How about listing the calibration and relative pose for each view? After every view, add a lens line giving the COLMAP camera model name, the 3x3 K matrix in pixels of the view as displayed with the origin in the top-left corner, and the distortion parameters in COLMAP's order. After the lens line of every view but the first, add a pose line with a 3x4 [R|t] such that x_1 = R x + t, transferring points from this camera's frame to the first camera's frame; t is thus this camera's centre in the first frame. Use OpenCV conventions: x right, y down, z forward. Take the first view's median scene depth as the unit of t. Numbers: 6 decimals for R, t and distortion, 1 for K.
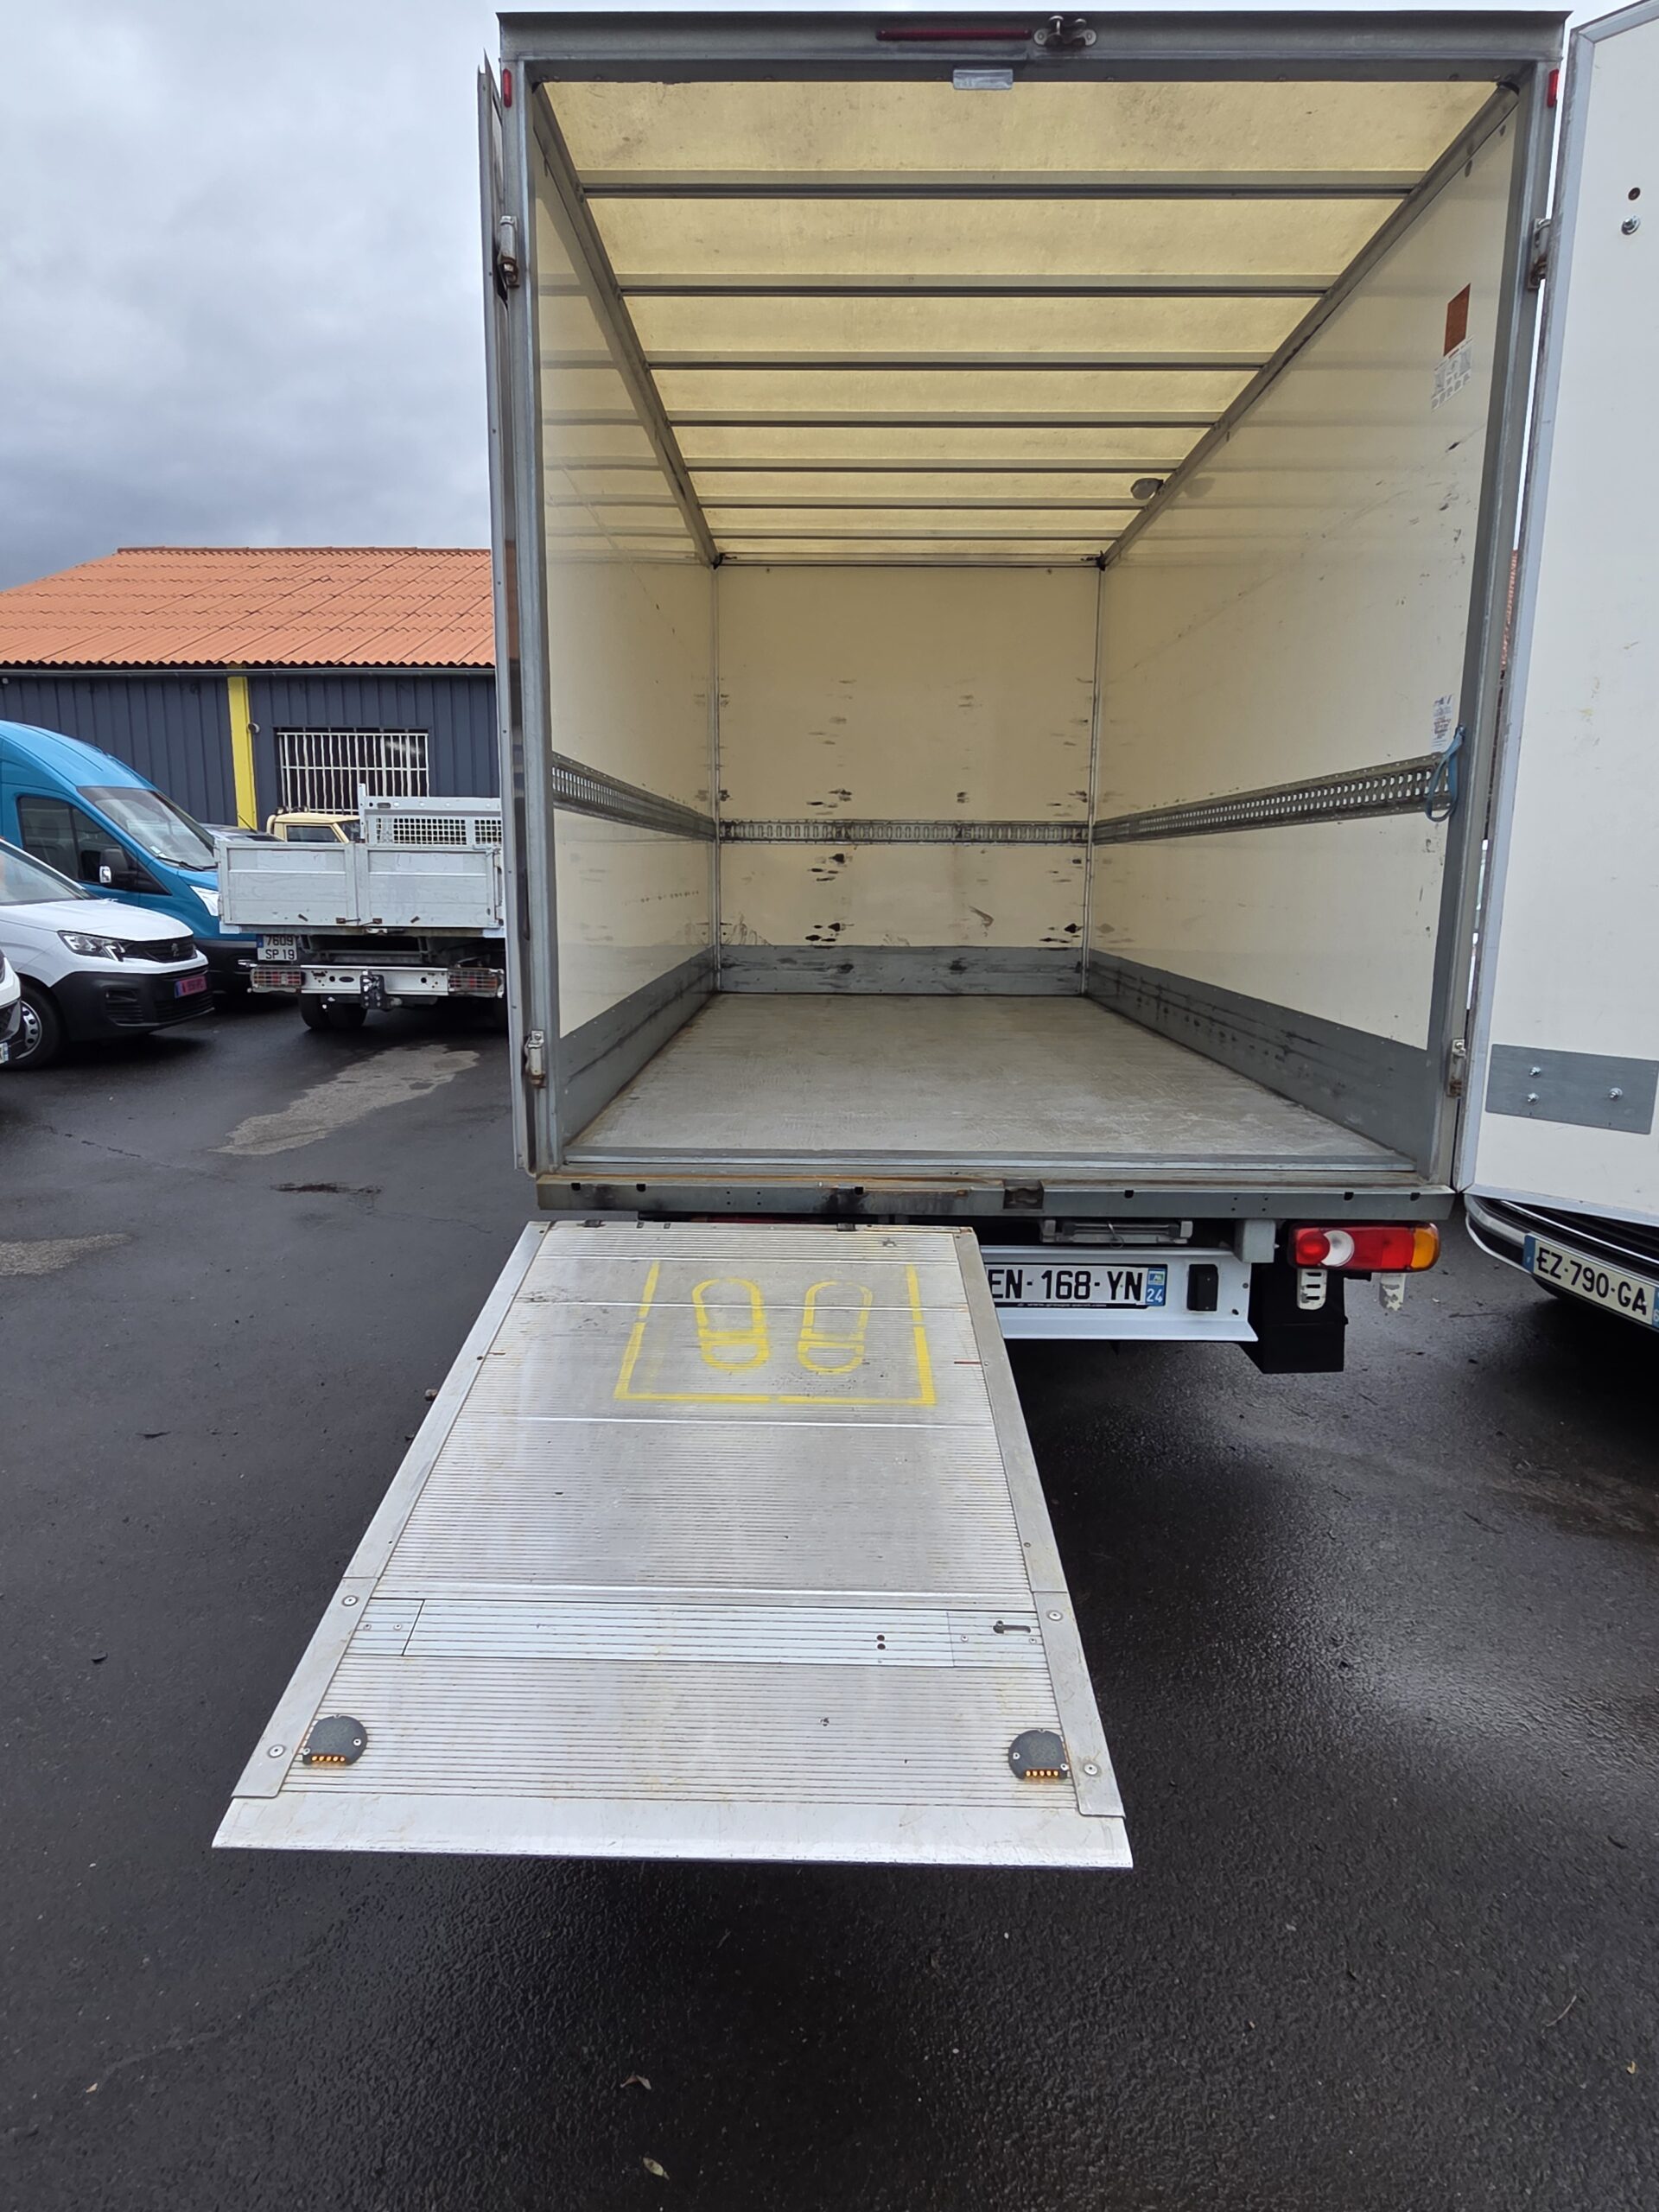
lens RADIAL K [[1267.1, 0, 829.5], [0, 1267.1, 1106.0], [0, 0, 1]] dist [0.005460, -0.004279]
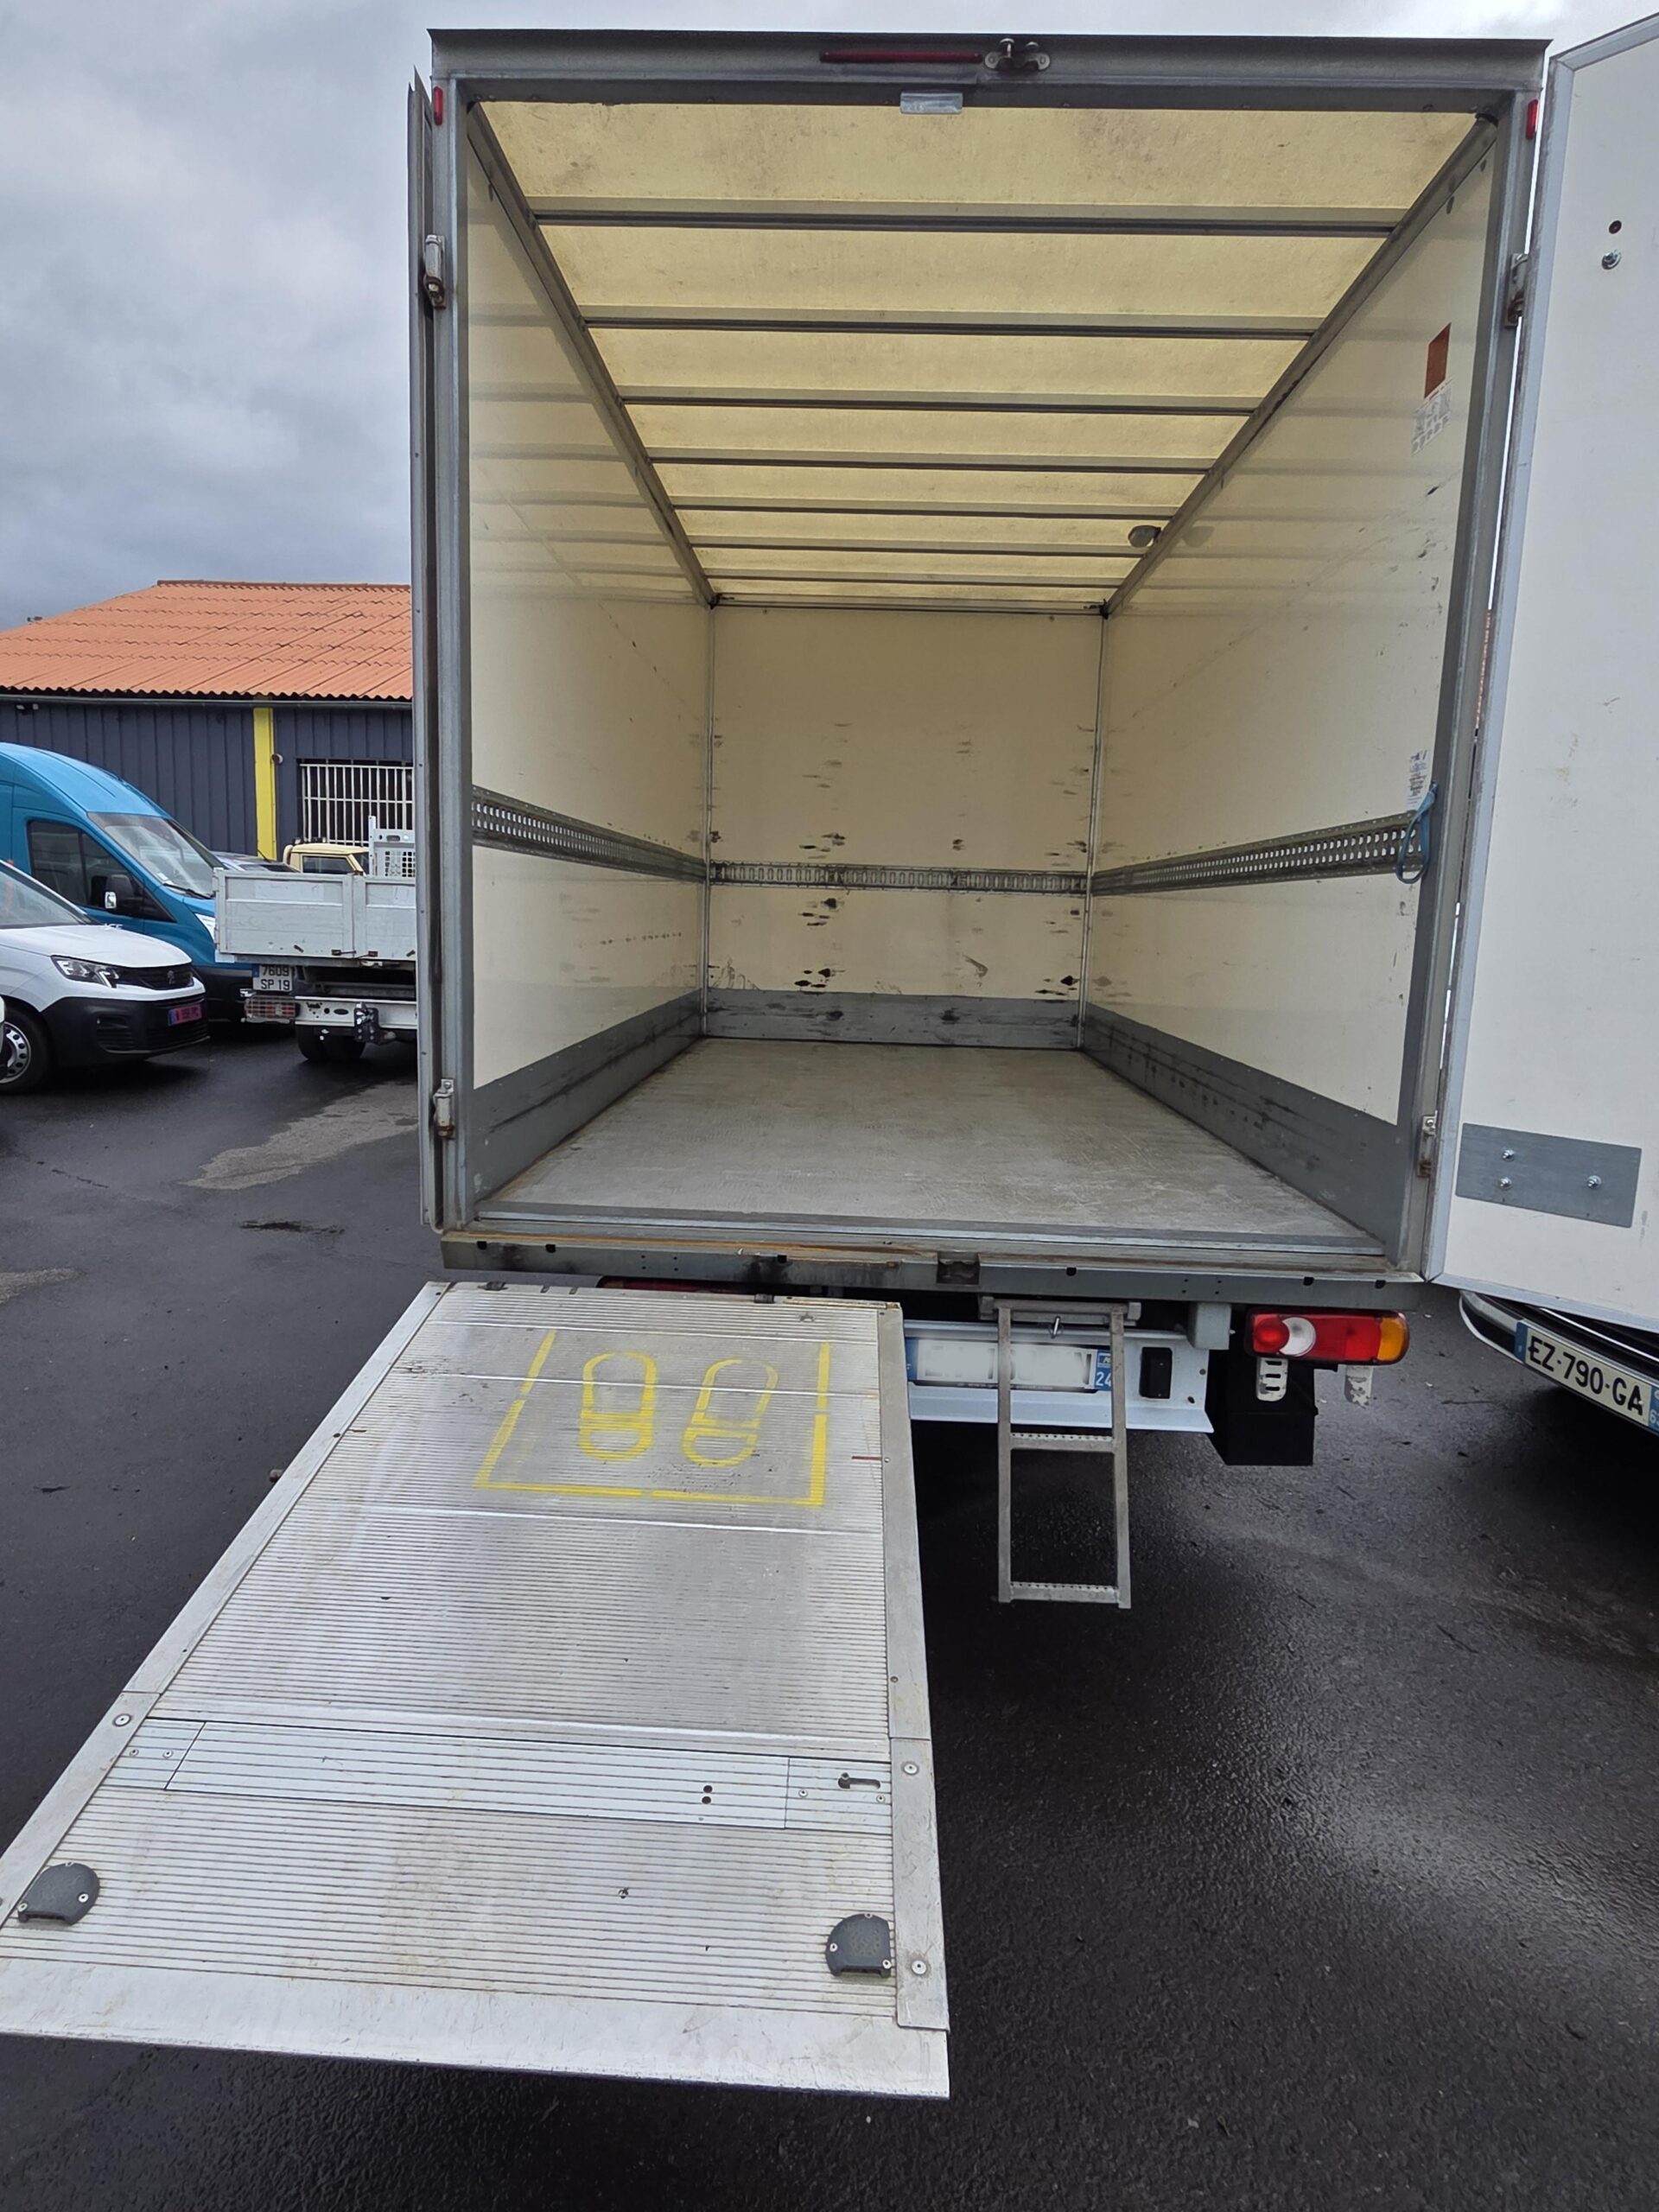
lens RADIAL K [[1277.7, 0, 822.2], [0, 1277.7, 1102.6], [0, 0, 1]] dist [0.004721, -0.004855]
pose [[0.999353, 0.028700, -0.021680, 0.066073], [-0.029471, 0.998914, -0.036092, -0.014626], [0.020620, 0.036708, 0.999113, 0.049924]]
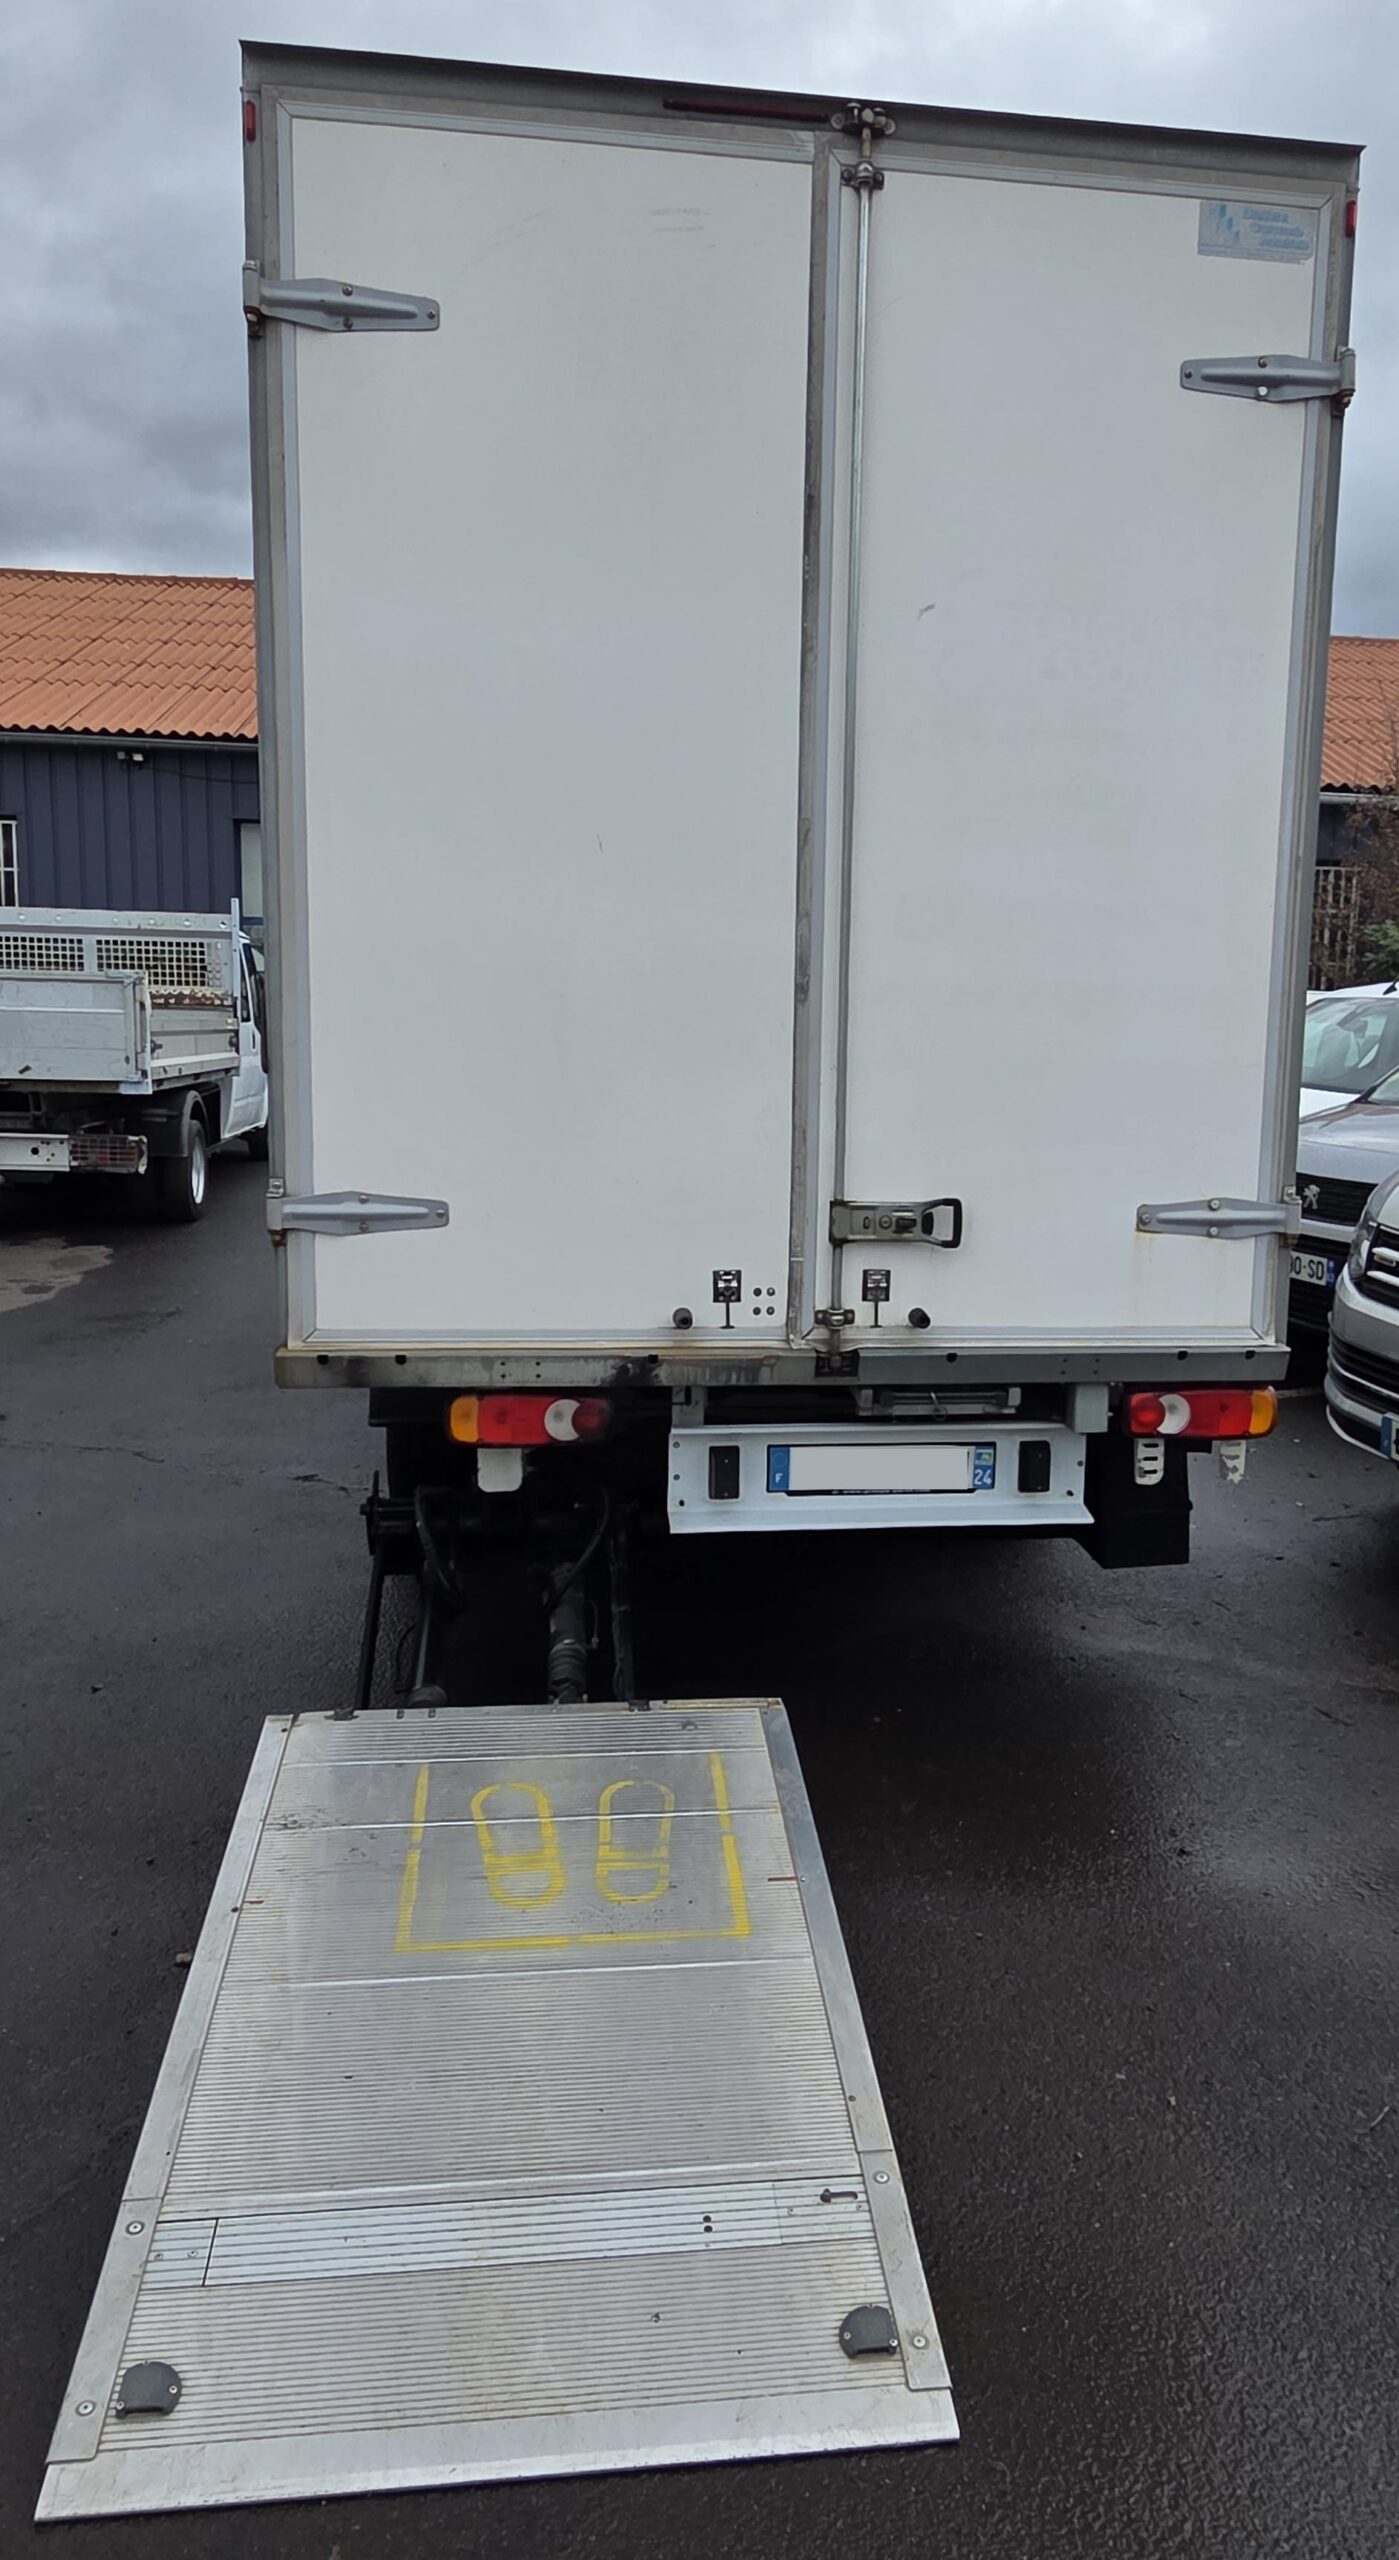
lens RADIAL K [[1676.5, 0, 823.5], [0, 1676.5, 1283.3], [0, 0, 1]] dist [0.003903, -0.003668]
pose [[0.988810, -0.009677, 0.148863, -0.031777], [0.013779, 0.999553, -0.026547, 0.043831], [-0.148540, 0.028301, 0.988501, -0.168146]]
